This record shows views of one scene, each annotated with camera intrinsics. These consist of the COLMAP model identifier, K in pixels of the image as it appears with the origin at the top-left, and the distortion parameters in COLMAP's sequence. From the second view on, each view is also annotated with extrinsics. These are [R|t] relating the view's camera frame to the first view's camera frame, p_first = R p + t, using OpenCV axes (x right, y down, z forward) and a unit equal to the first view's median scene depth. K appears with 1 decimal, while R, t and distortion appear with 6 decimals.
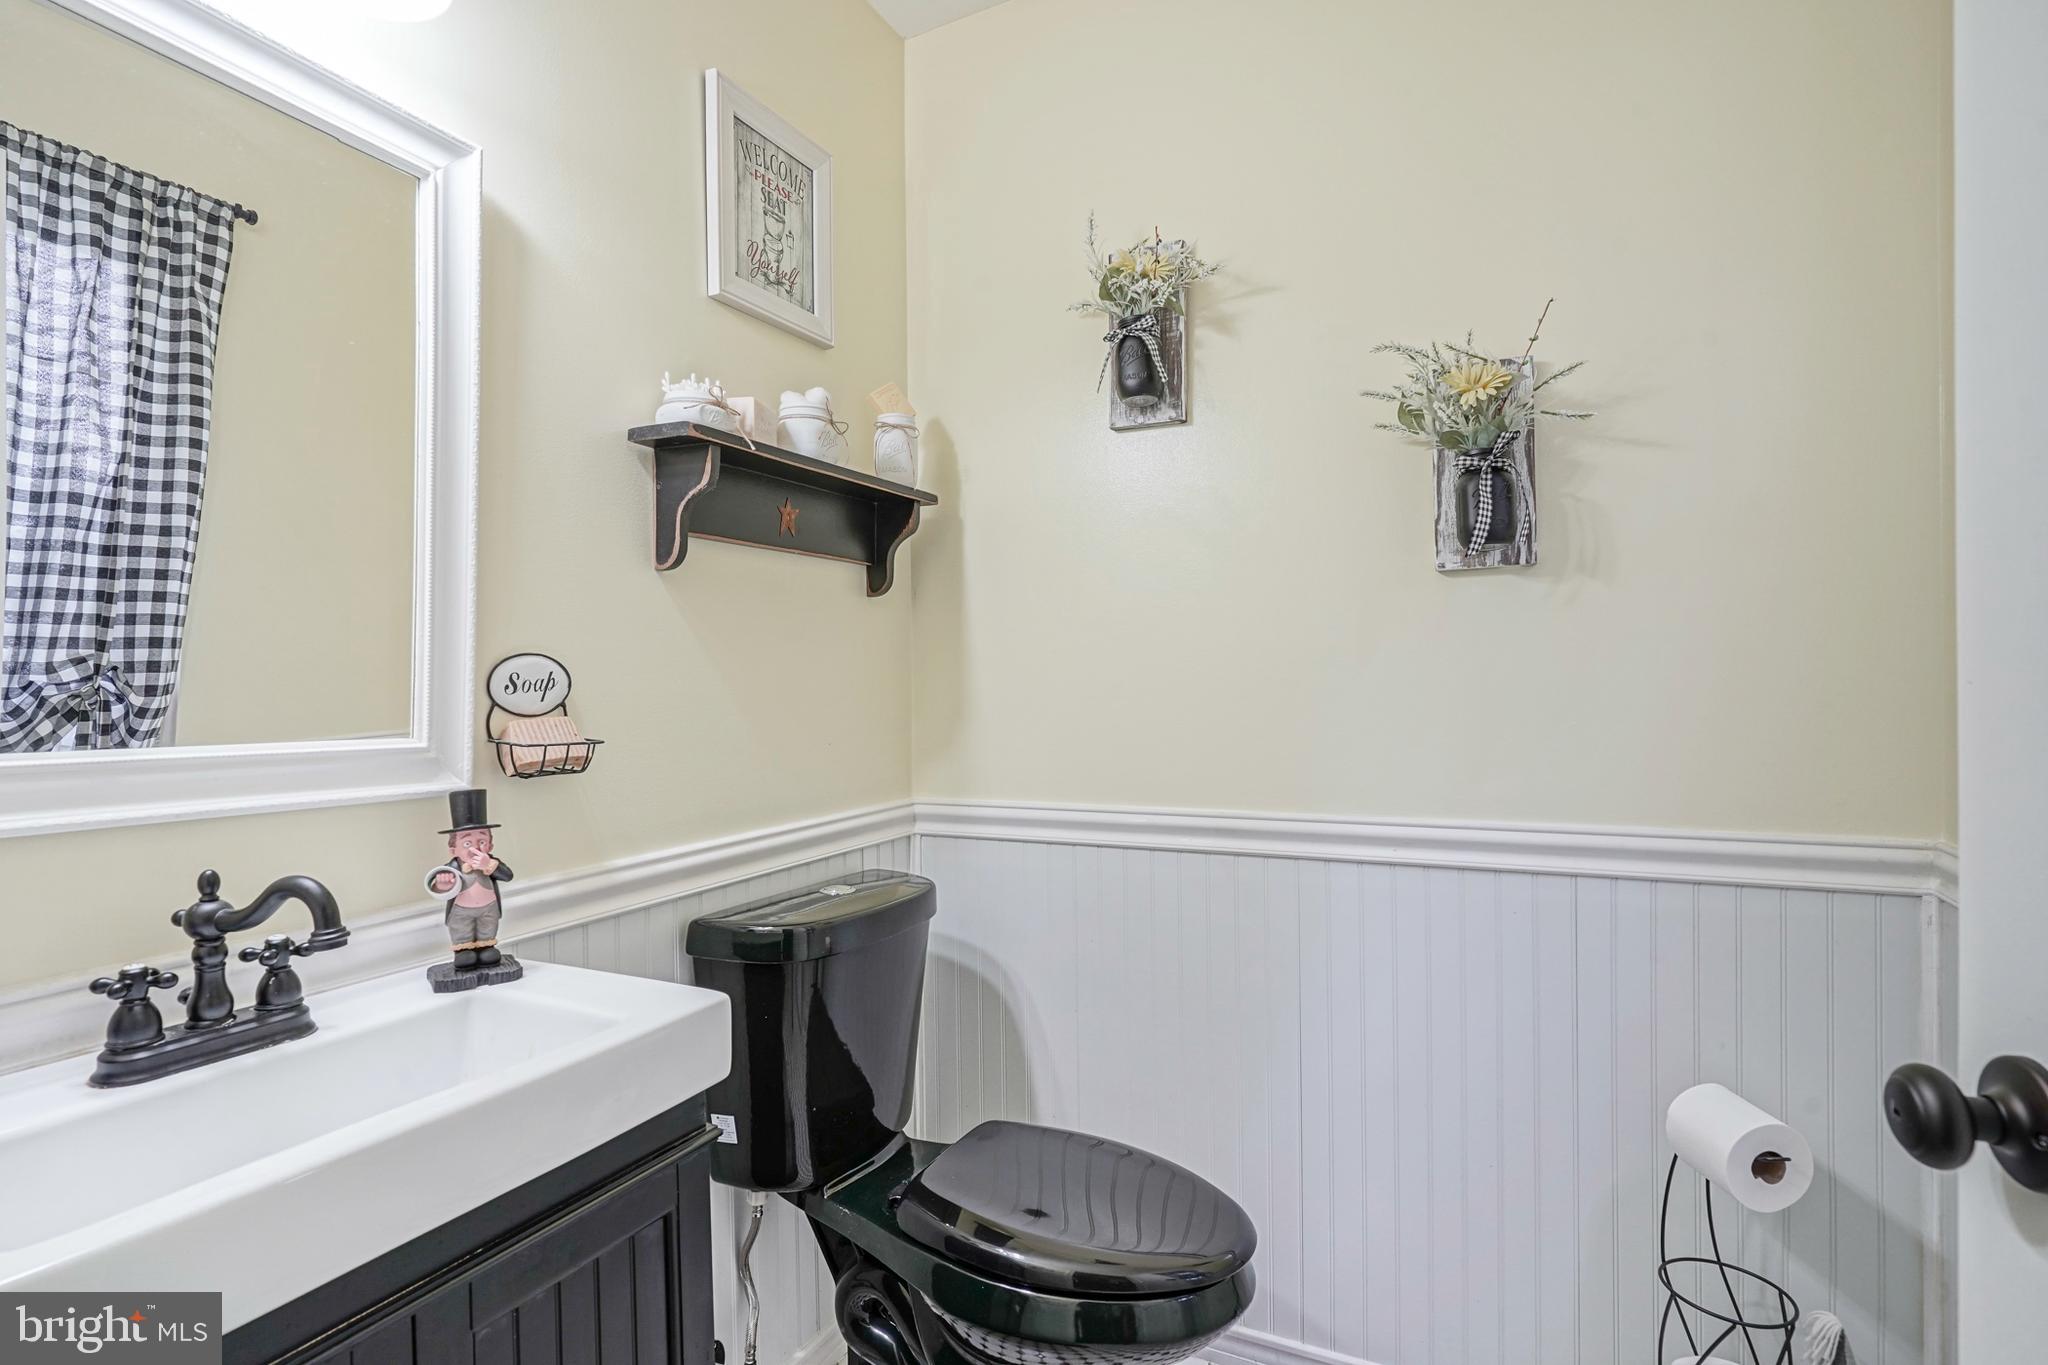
lens RADIAL K [[977.8, 0, 1016.6], [0, 977.8, 692.6], [0, 0, 1]] dist [-0.010588, 0.005976]
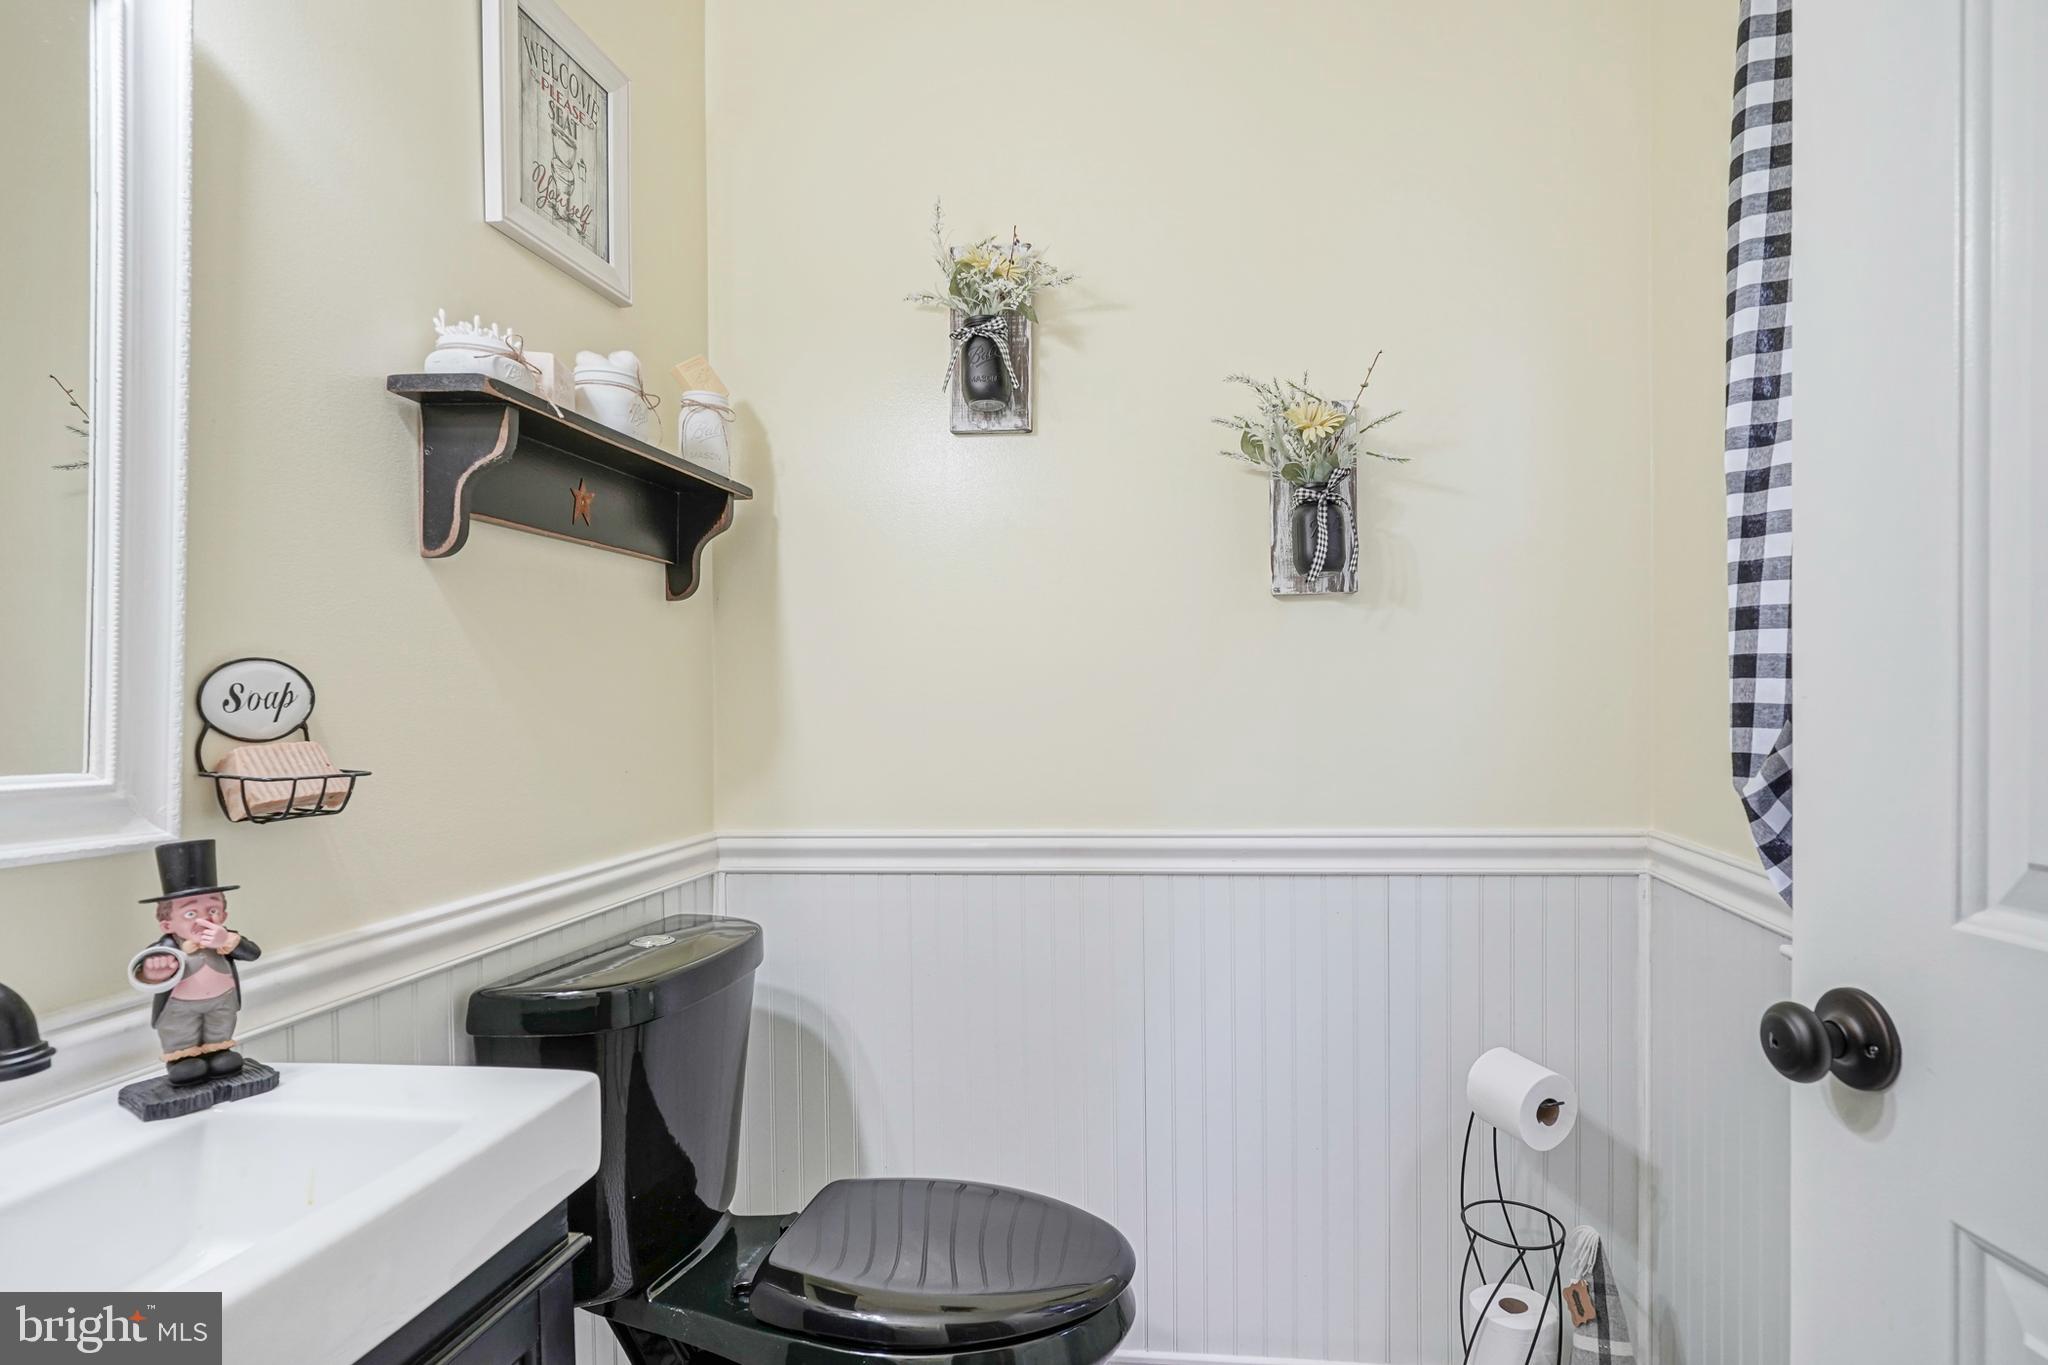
lens RADIAL K [[1026.3, 0, 1024.3], [0, 1026.3, 720.6], [0, 0, 1]] dist [-0.010481, 0.008266]
pose [[0.938657, -0.004004, 0.344829, -0.203719], [0.002388, 0.999984, 0.005112, 0.005205], [-0.344844, -0.003975, 0.938652, 0.048289]]
